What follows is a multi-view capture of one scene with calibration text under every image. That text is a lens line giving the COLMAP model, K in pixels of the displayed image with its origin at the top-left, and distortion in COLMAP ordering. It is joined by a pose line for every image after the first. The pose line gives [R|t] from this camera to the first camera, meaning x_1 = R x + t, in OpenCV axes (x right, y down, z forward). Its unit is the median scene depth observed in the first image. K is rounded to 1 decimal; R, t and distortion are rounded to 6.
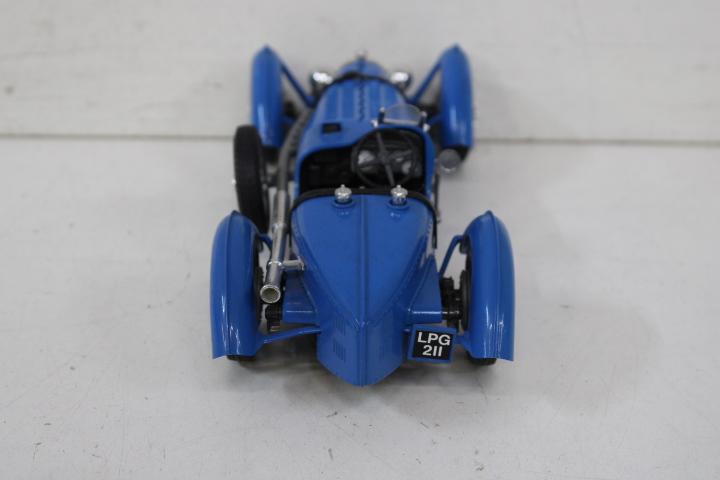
lens RADIAL K [[1302.0, 0, 360.0], [0, 1302.0, 240.0], [0, 0, 1]] dist [0.018271, 0.007467]
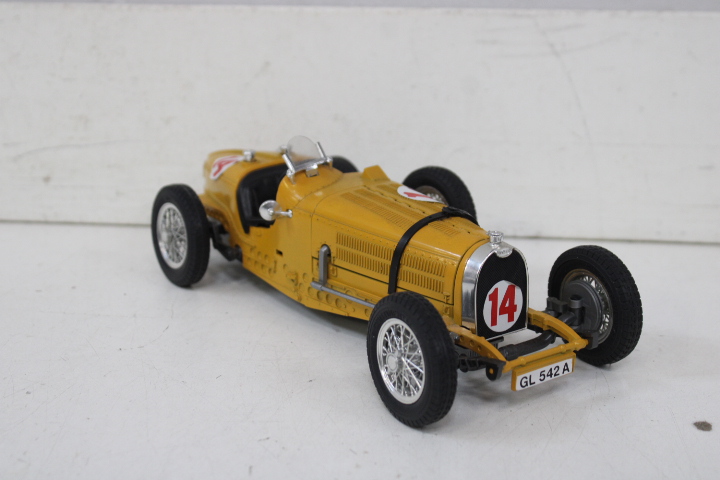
lens RADIAL K [[1231.1, 0, 360.7], [0, 1231.1, 251.6], [0, 0, 1]] dist [0.003465, 0.093434]
pose [[0.991878, 0.020732, -0.125493, 0.159862], [-0.041830, 0.984915, -0.167905, 0.141460], [0.120119, 0.171791, 0.977783, 0.062129]]
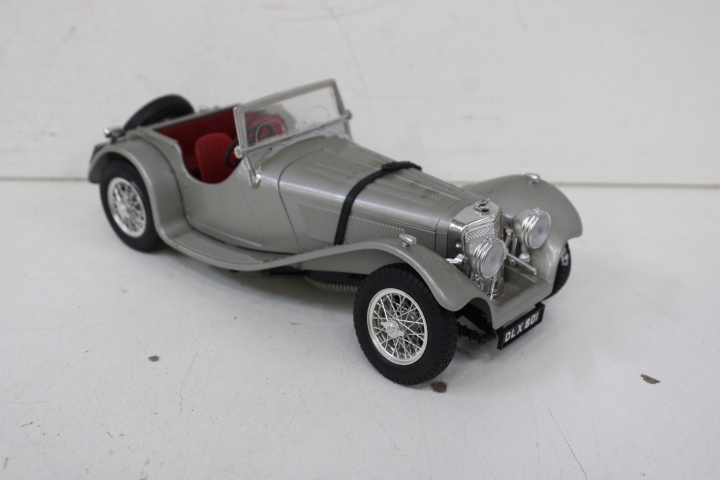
lens RADIAL K [[942.8, 0, 360.0], [0, 942.8, 240.0], [0, 0, 1]] dist [-0.049643, 0.050727]
pose [[0.999749, 0.000202, -0.022413, 0.252836], [-0.001221, 0.998967, -0.045426, 0.018888], [0.022381, 0.045442, 0.998716, 0.233845]]
